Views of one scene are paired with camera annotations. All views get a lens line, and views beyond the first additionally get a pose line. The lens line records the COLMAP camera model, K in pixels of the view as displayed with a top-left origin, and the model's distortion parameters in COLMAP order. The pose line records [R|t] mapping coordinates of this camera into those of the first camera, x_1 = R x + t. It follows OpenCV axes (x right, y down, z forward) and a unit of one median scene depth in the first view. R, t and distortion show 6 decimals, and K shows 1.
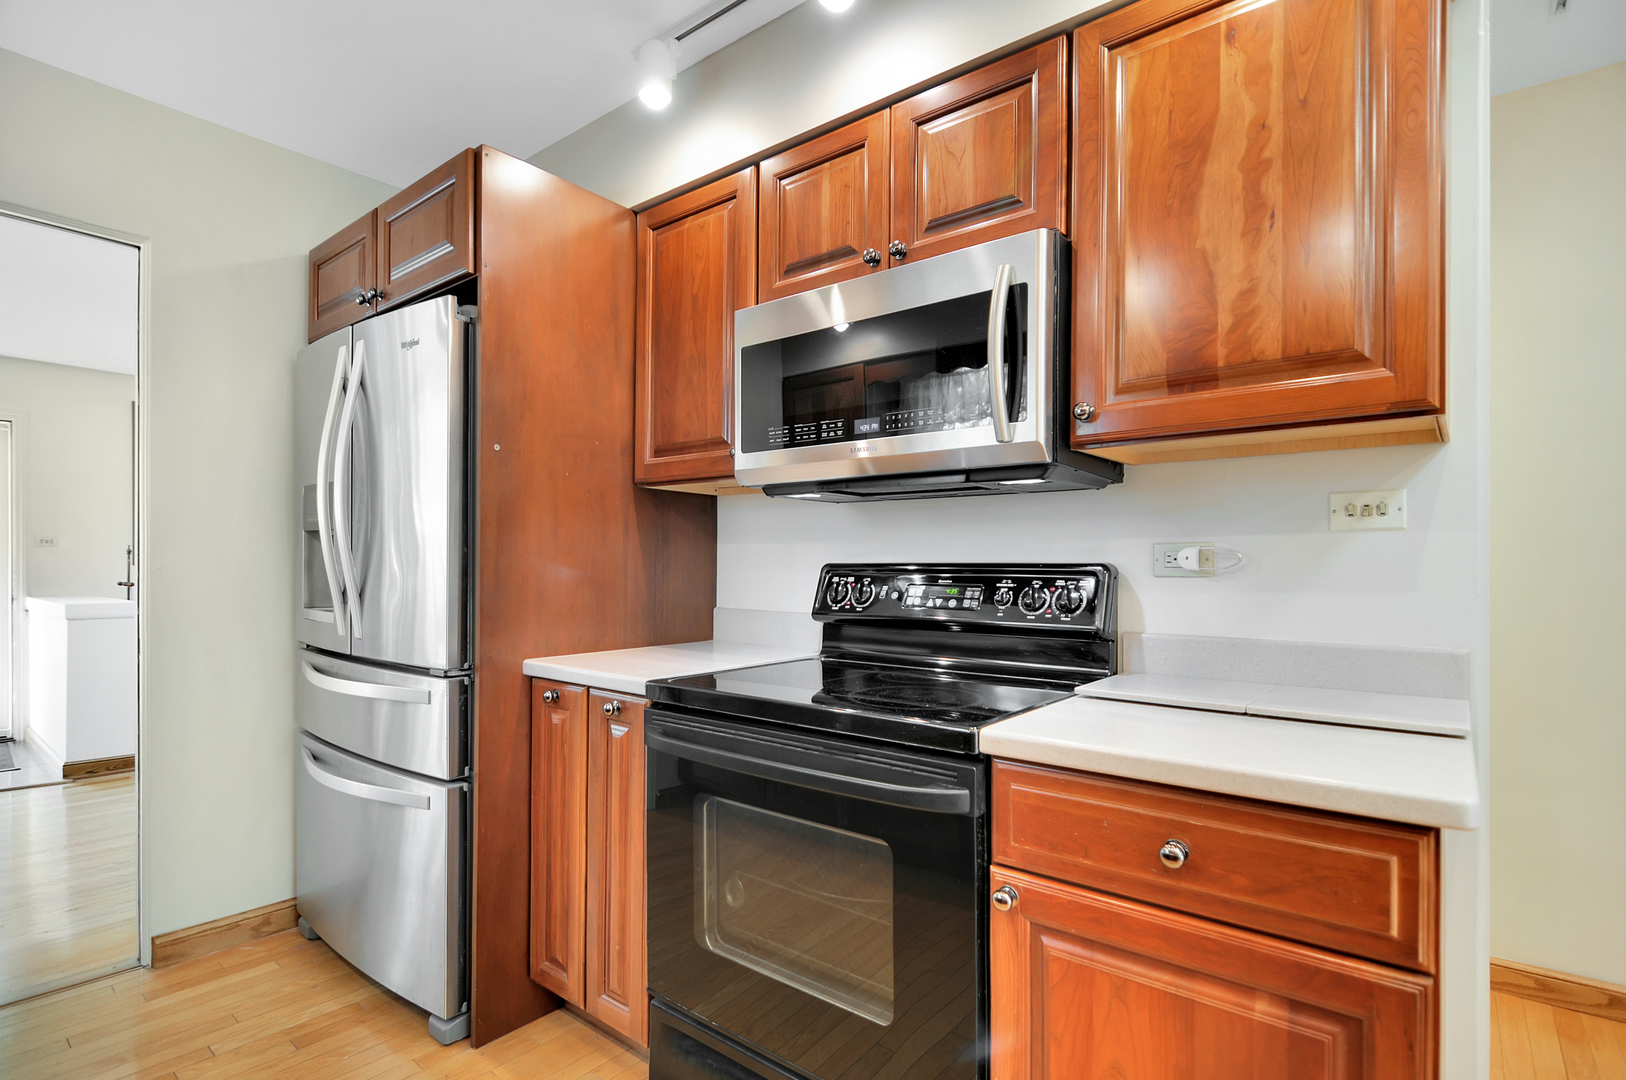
lens RADIAL K [[795.6, 0, 831.3], [0, 795.6, 572.8], [0, 0, 1]] dist [-0.001252, -0.001368]
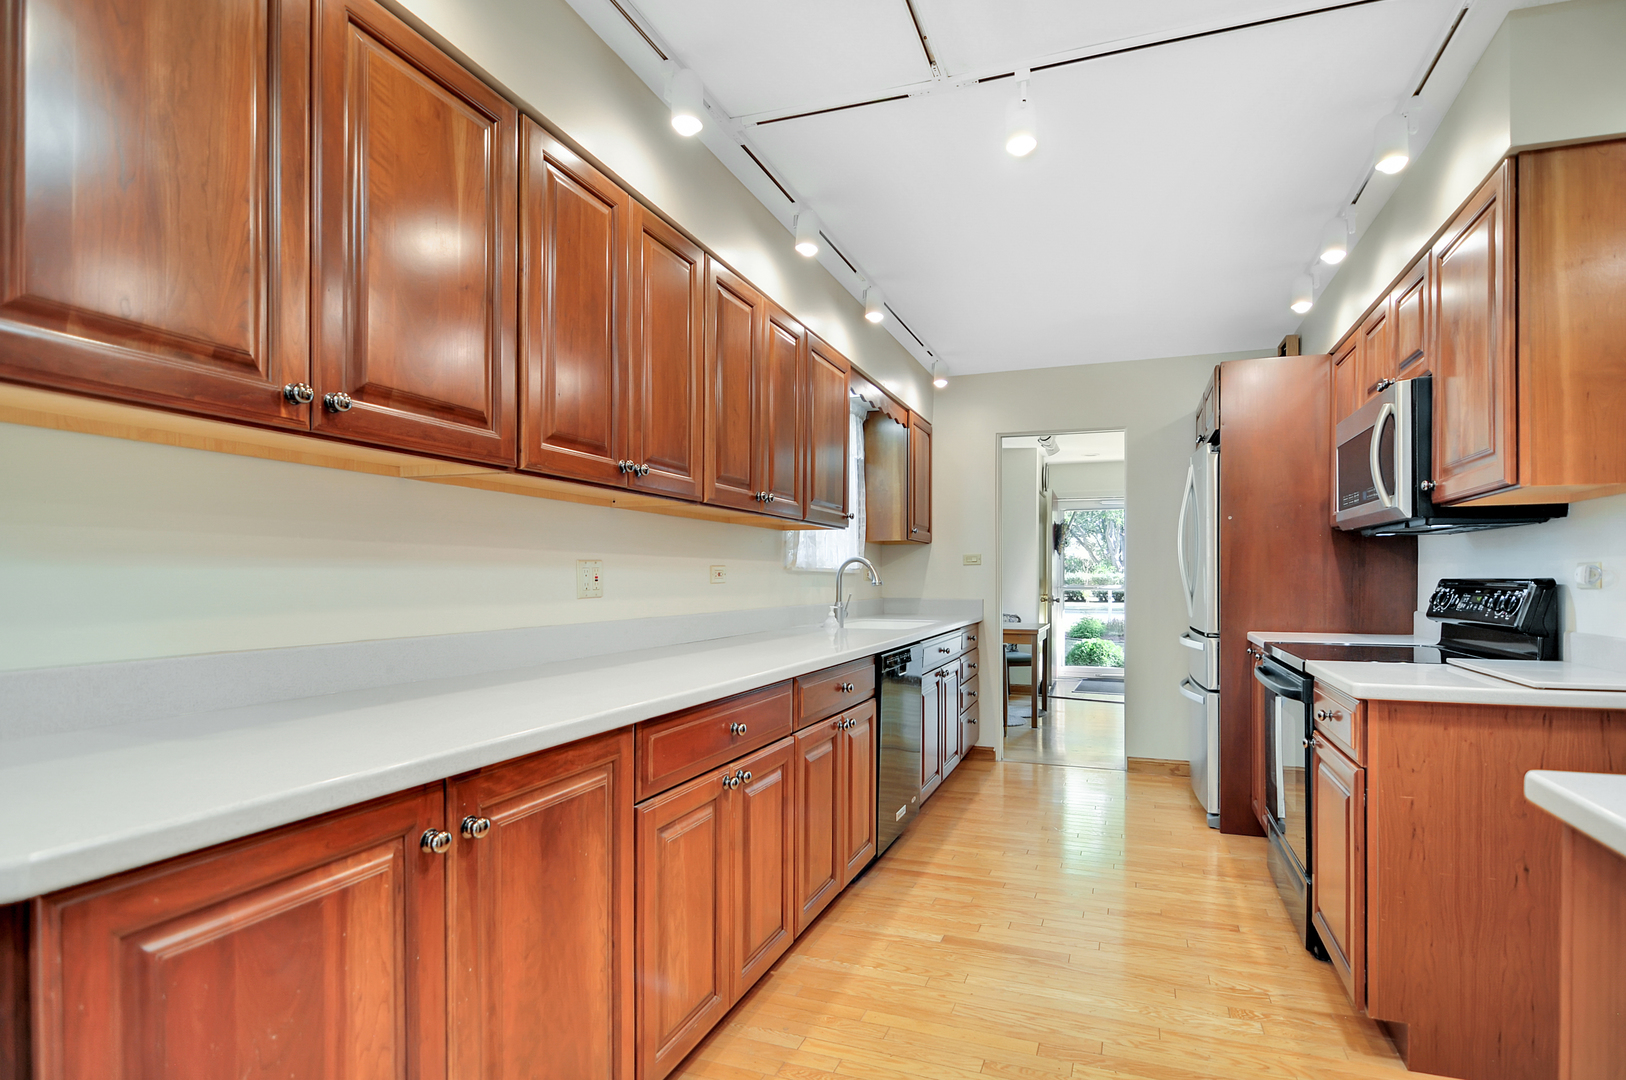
lens RADIAL K [[795.6, 0, 831.3], [0, 795.6, 572.8], [0, 0, 1]] dist [-0.001252, -0.001368]
pose [[0.307606, -0.009250, -0.951469, 0.947004], [-0.006221, 0.999912, -0.011733, 0.001126], [0.951494, 0.009528, 0.307521, -0.417555]]
